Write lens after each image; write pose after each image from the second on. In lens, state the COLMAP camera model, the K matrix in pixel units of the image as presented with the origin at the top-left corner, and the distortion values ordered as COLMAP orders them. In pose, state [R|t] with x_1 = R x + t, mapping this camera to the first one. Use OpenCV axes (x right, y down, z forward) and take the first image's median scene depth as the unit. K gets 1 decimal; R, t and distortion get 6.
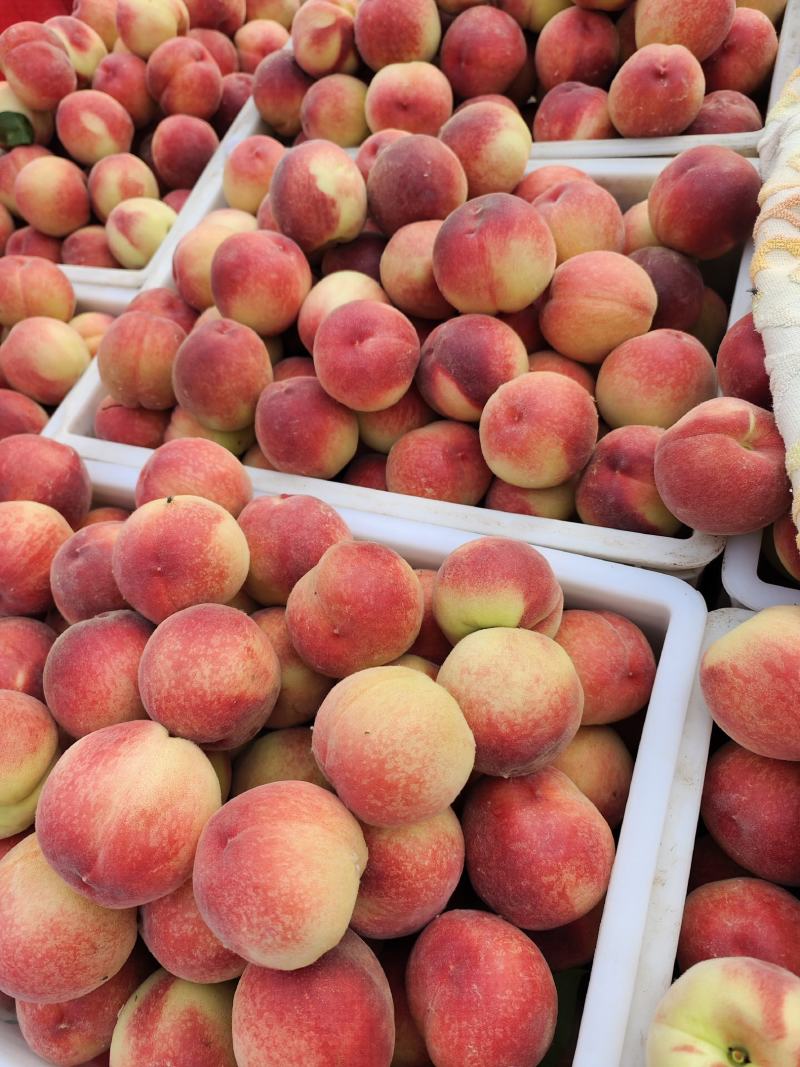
lens RADIAL K [[689.2, 0, 400.0], [0, 689.2, 533.5], [0, 0, 1]] dist [0.018386, -0.031888]
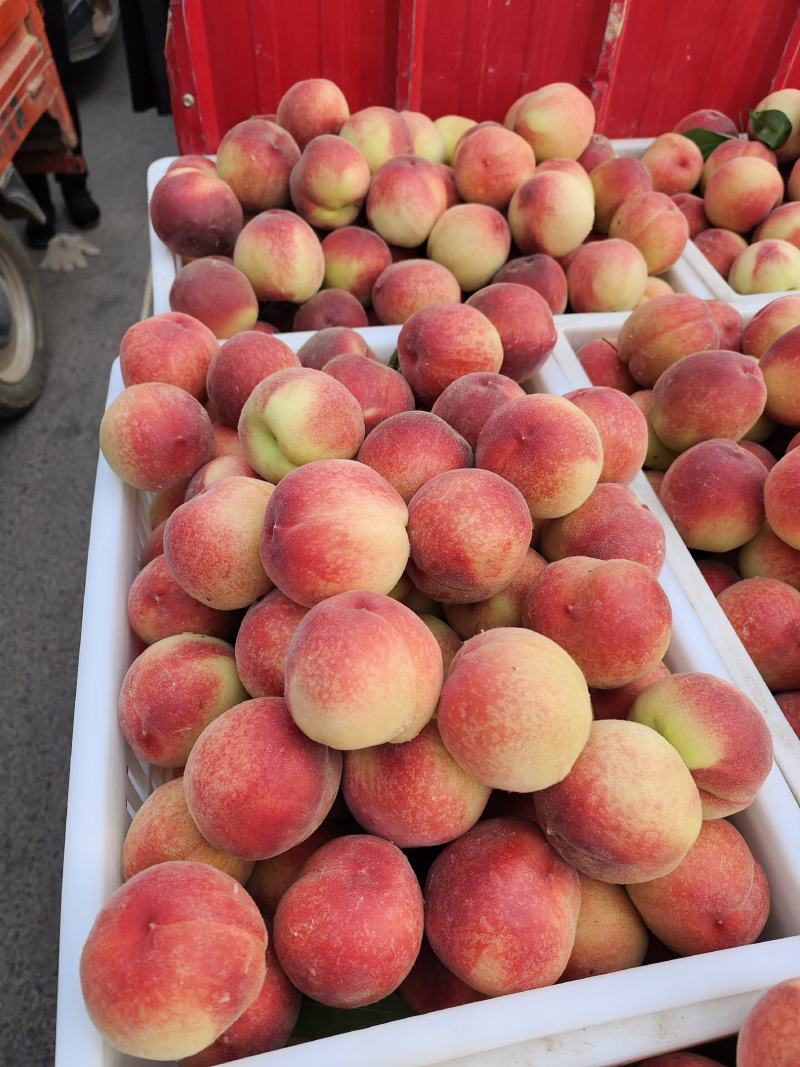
lens RADIAL K [[716.0, 0, 426.8], [0, 716.0, 564.8], [0, 0, 1]] dist [-0.009645, -0.002255]
pose [[0.505187, 0.802815, -0.316663, 0.077196], [-0.813660, 0.565378, 0.135296, 0.135630], [0.287652, 0.189306, 0.938839, -0.024608]]
